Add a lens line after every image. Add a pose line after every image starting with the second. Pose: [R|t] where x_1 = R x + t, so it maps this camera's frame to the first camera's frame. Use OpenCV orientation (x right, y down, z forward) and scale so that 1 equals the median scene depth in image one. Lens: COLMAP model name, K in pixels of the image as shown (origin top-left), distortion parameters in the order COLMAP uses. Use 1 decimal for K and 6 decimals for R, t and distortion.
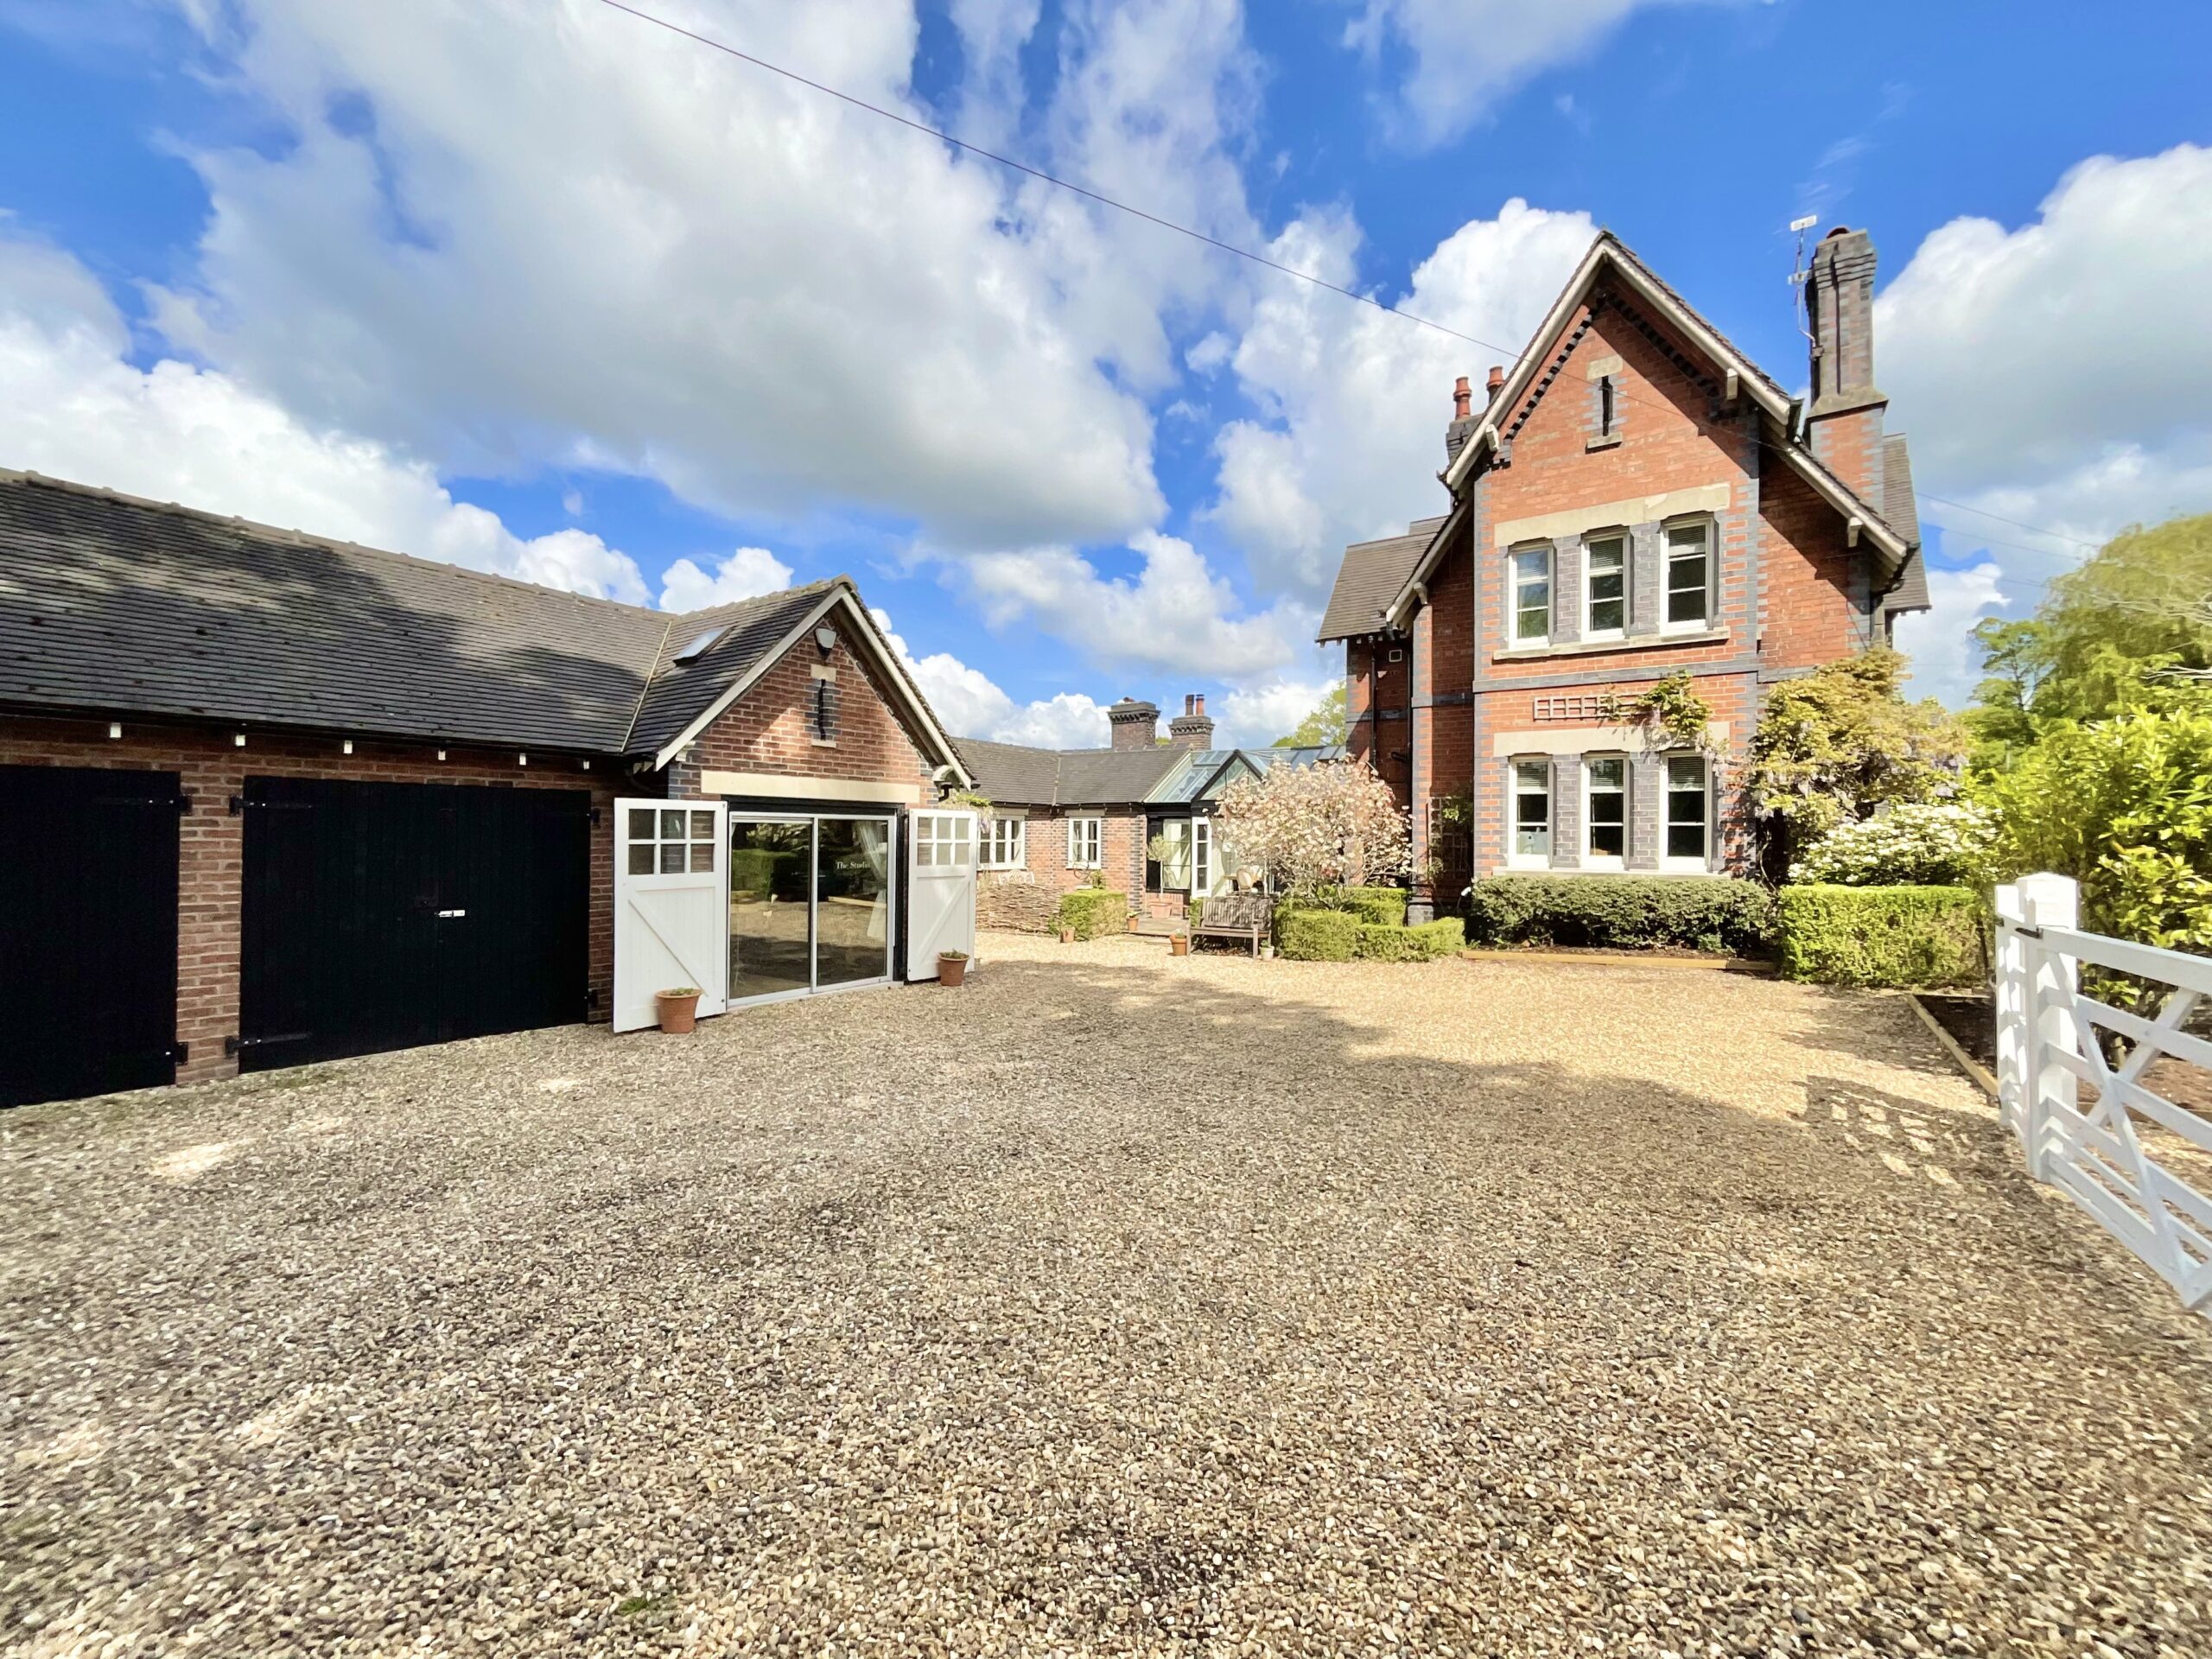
lens RADIAL K [[896.9, 0, 1110.0], [0, 896.9, 832.8], [0, 0, 1]] dist [0.001109, 0.000070]
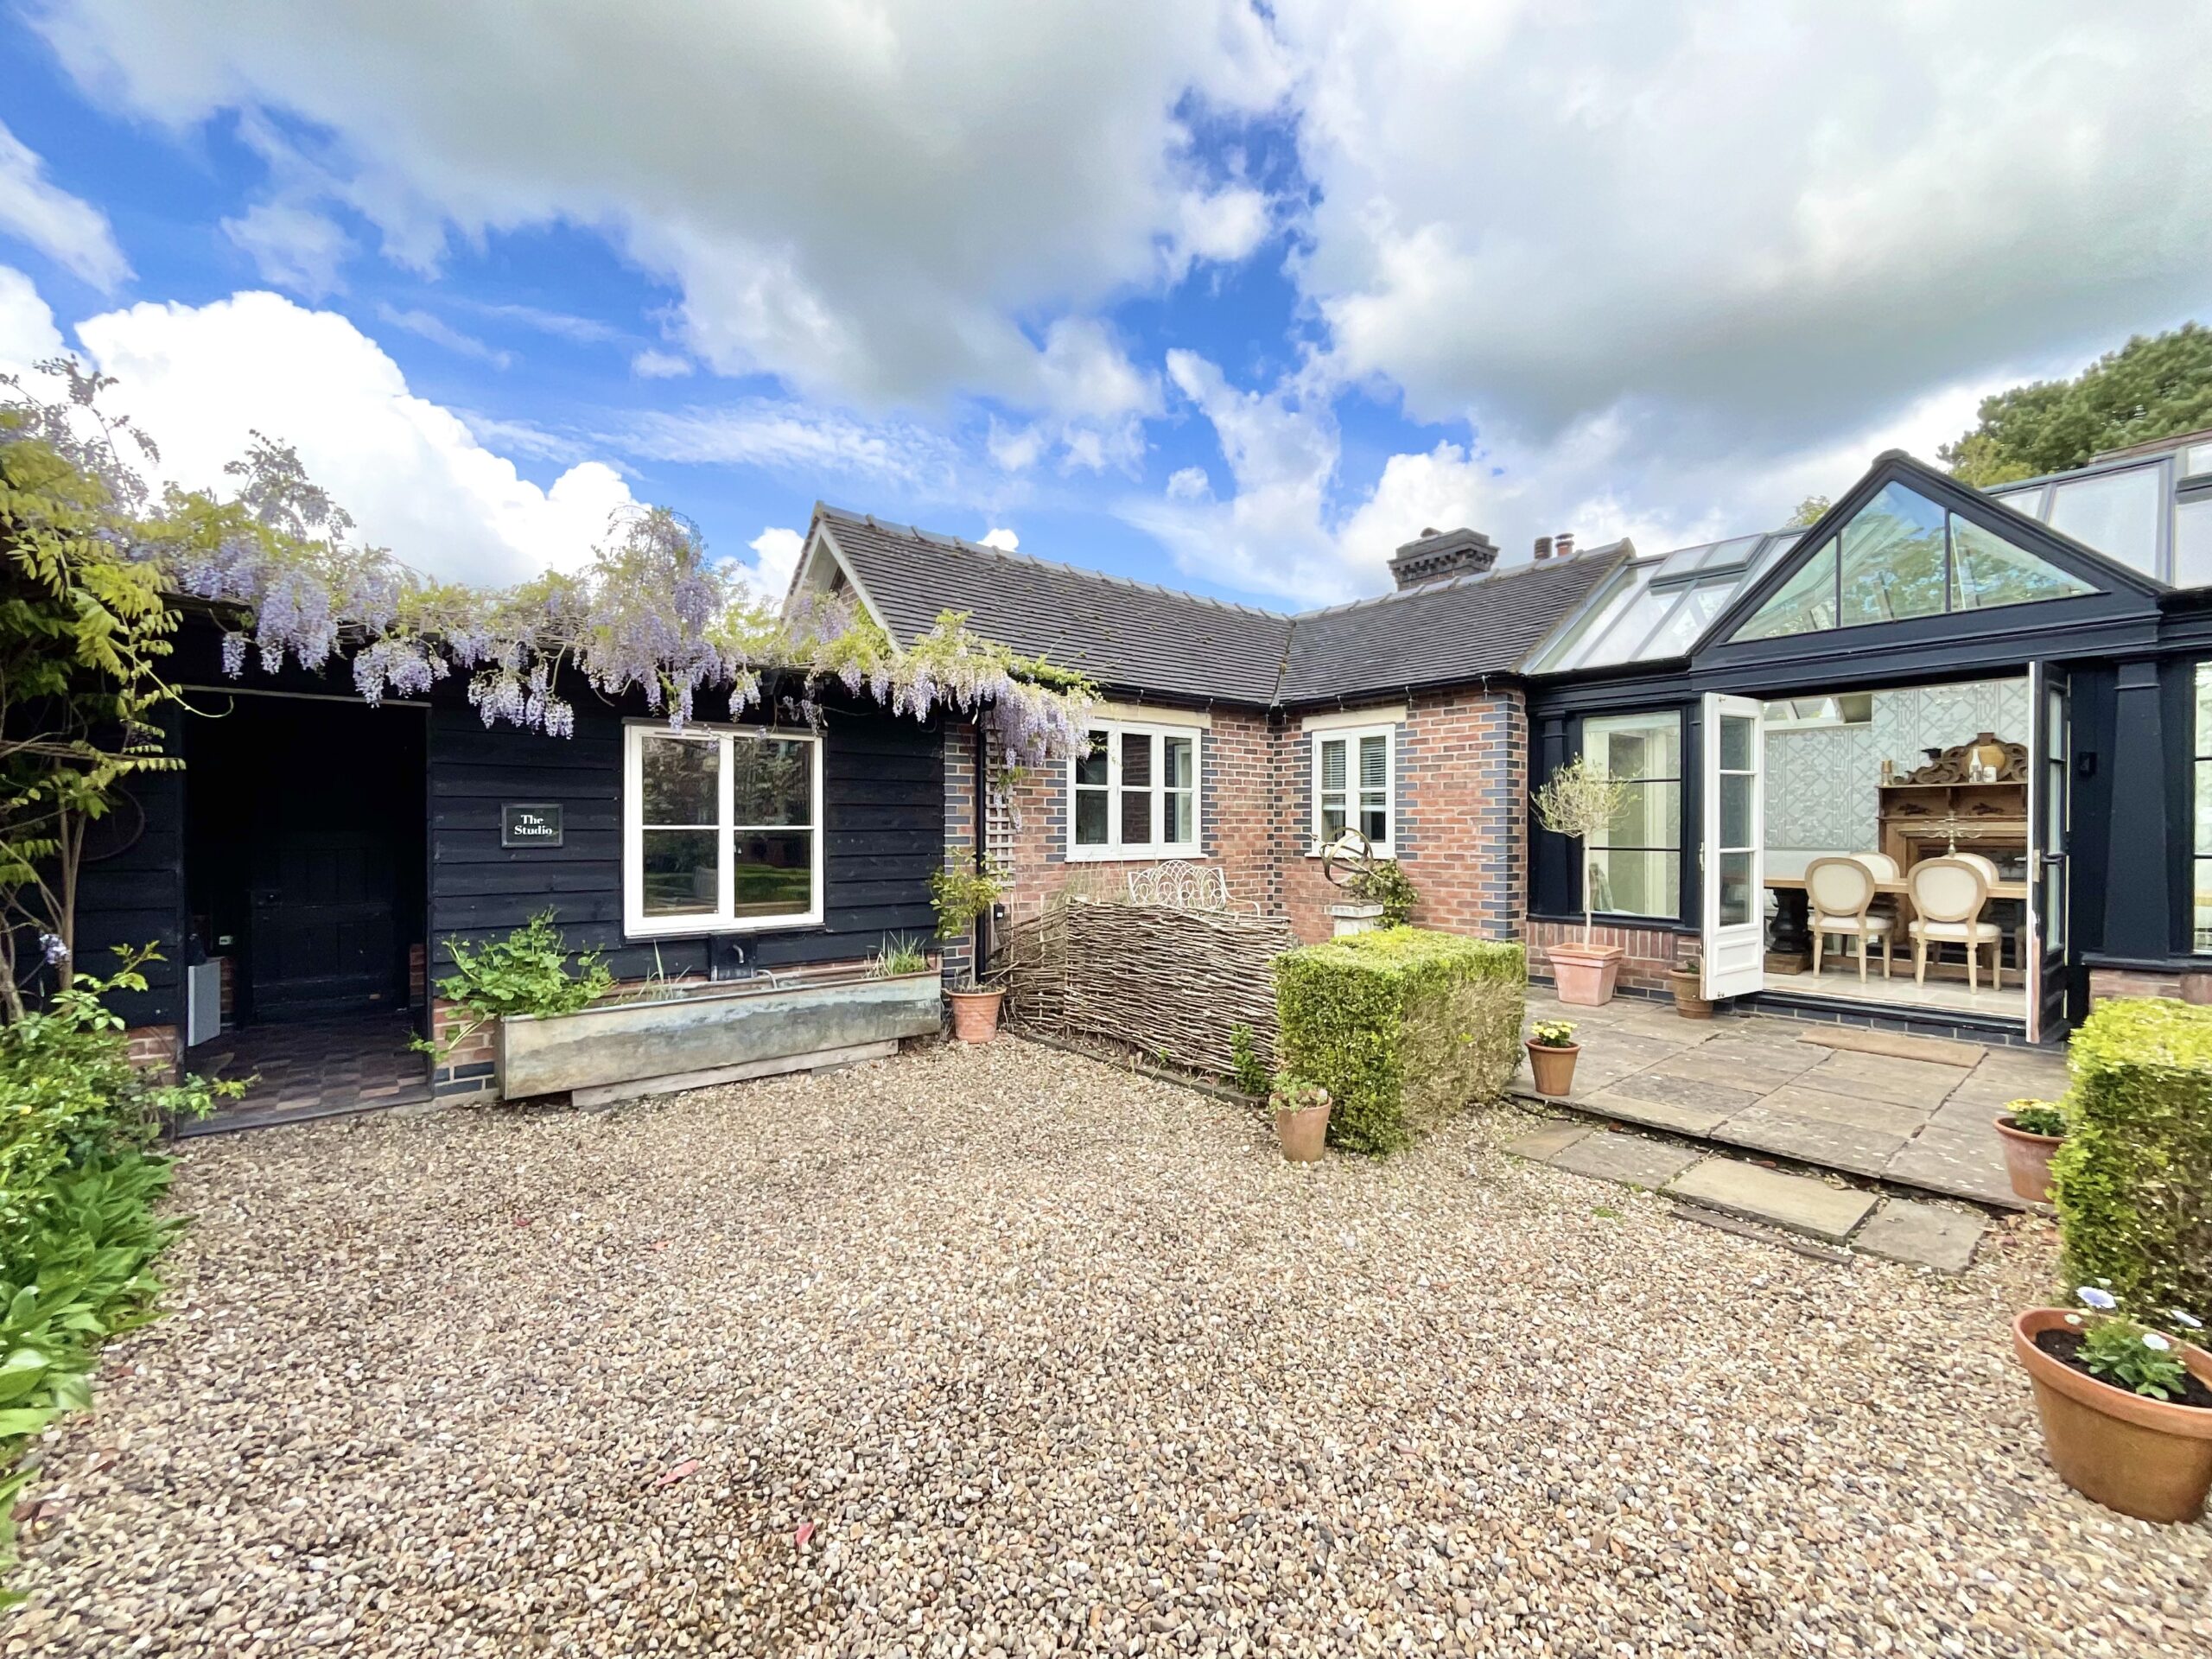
lens RADIAL K [[896.9, 0, 1110.0], [0, 896.9, 832.8], [0, 0, 1]] dist [0.001109, 0.000070]
pose [[0.960781, -0.011557, -0.277069, -0.022510], [0.015707, 0.999795, 0.012761, 0.022914], [0.276865, -0.016613, 0.960765, 0.606187]]
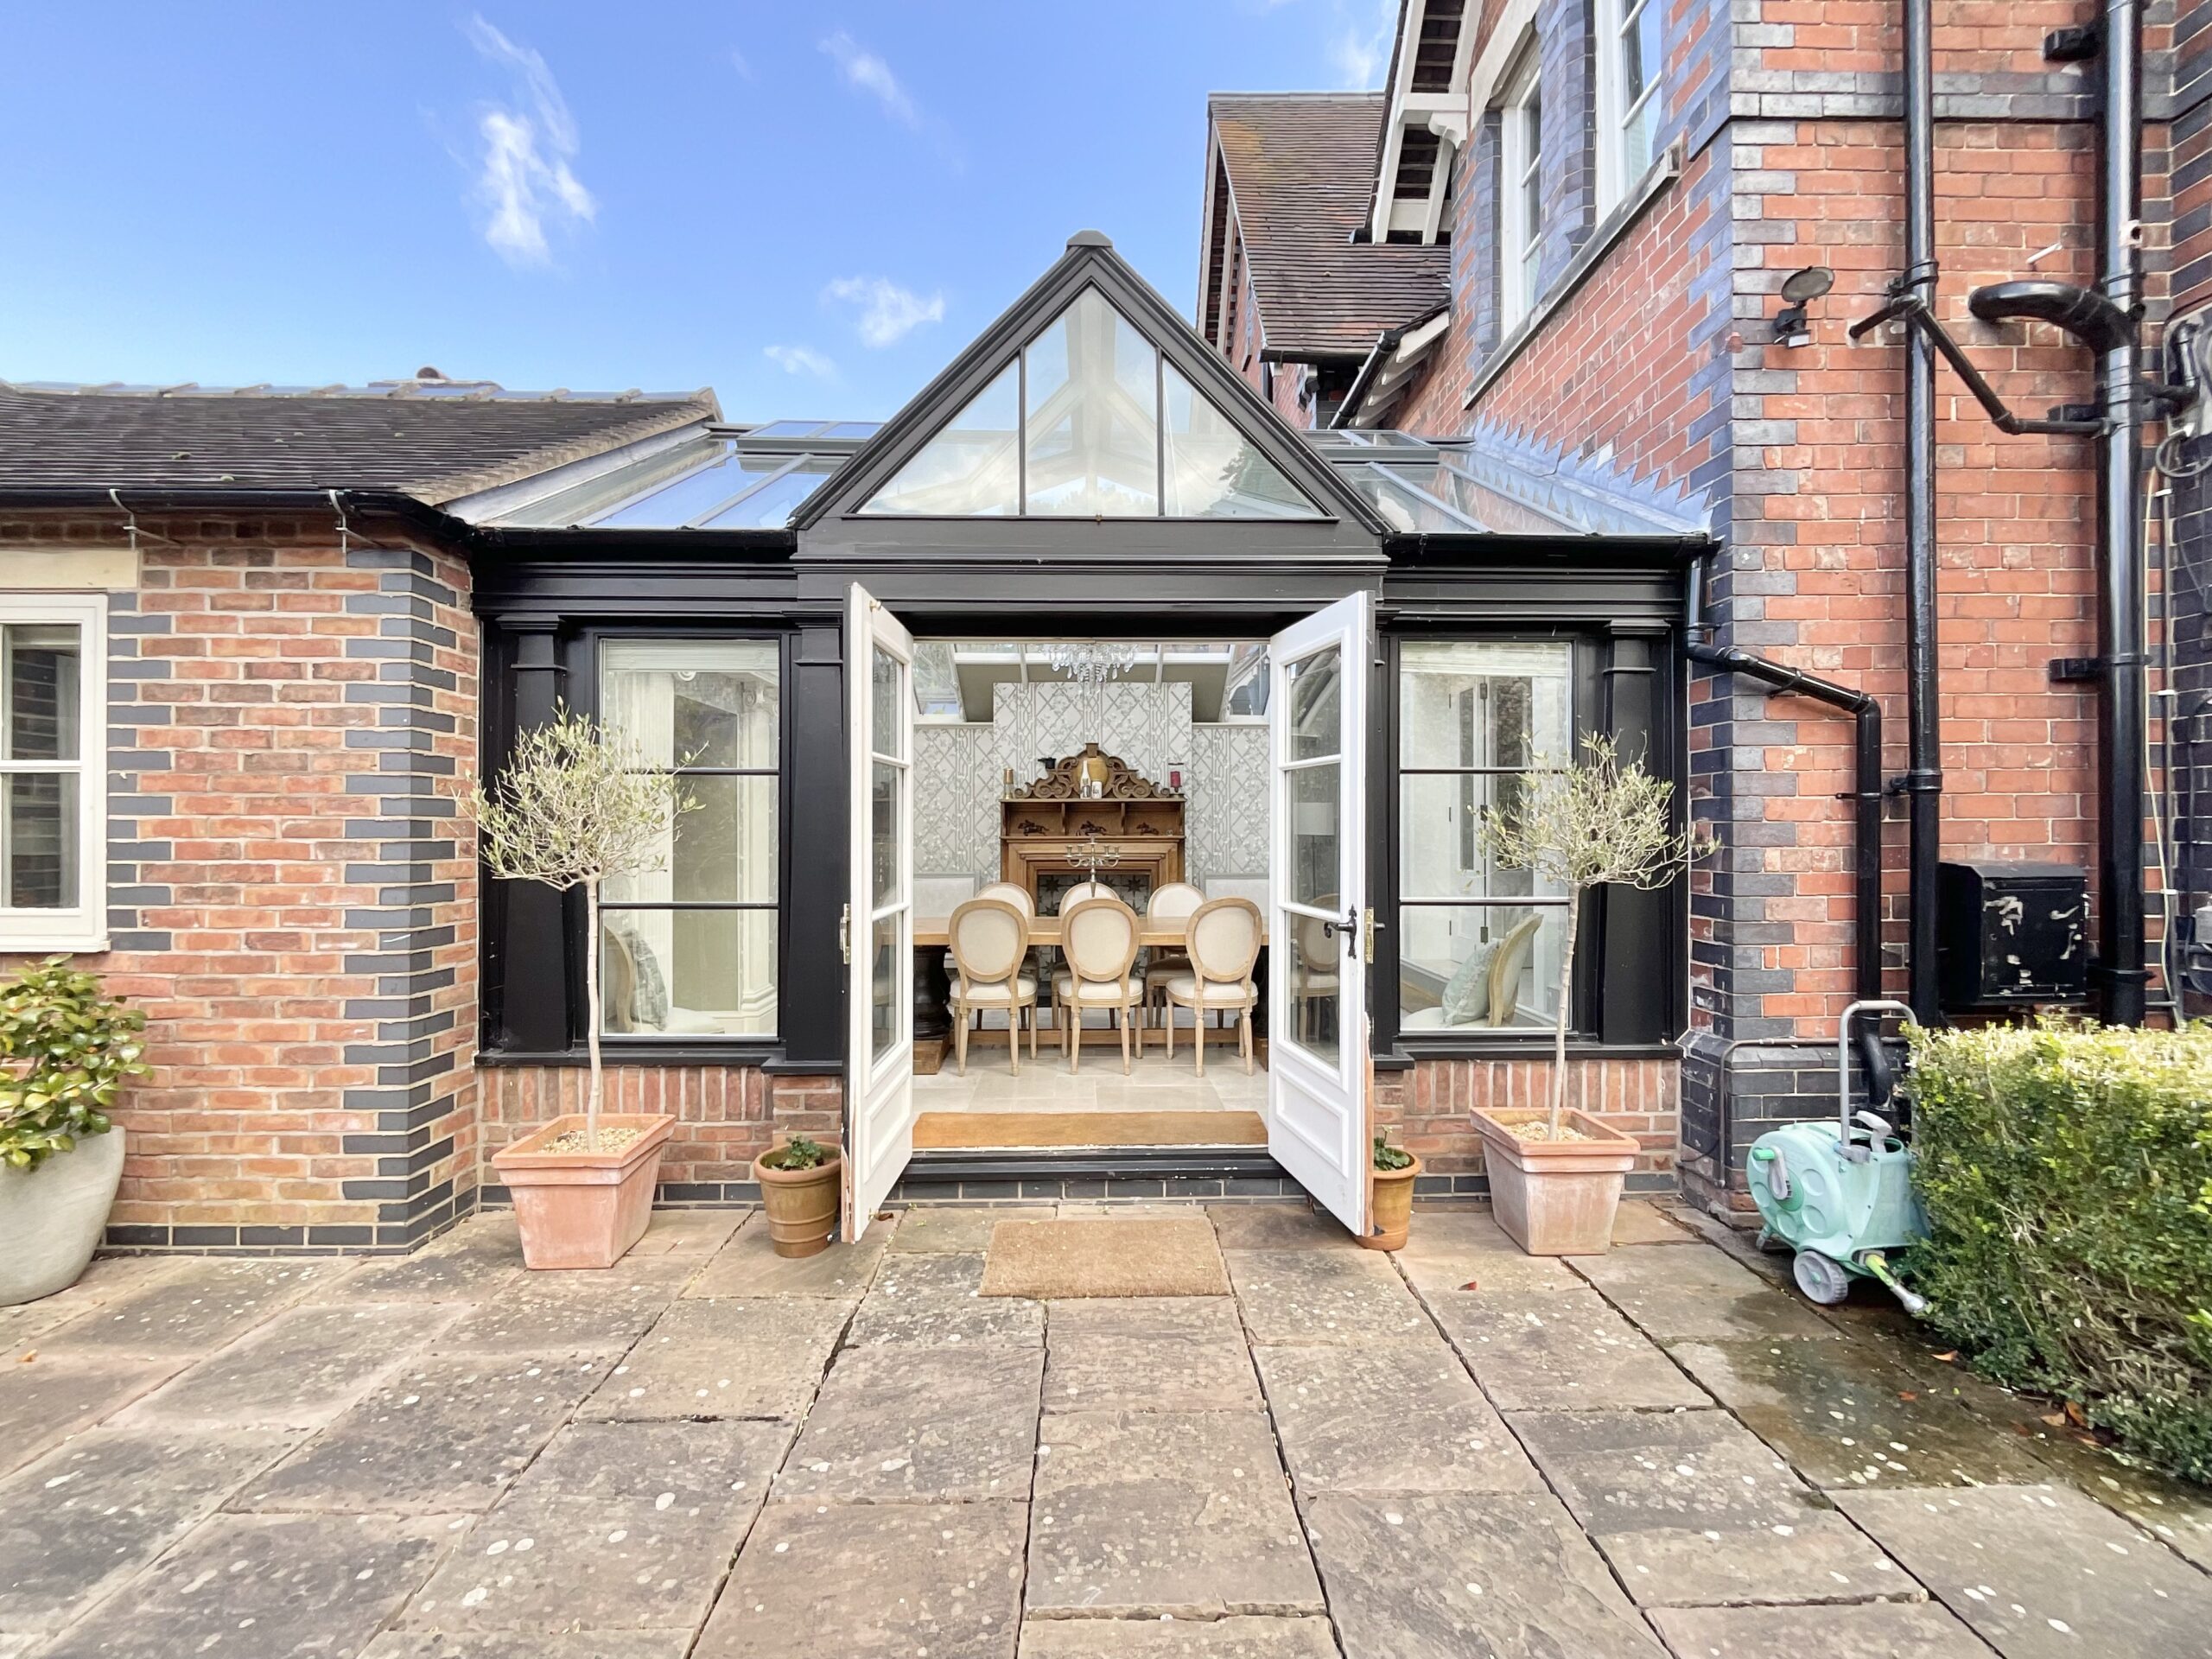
lens RADIAL K [[896.9, 0, 1110.0], [0, 896.9, 832.8], [0, 0, 1]] dist [0.001109, 0.000070]
pose [[0.813216, -0.011067, 0.581857, 0.039042], [0.003268, 0.999890, 0.014452, 0.020159], [-0.581953, -0.009851, 0.813163, 0.803685]]
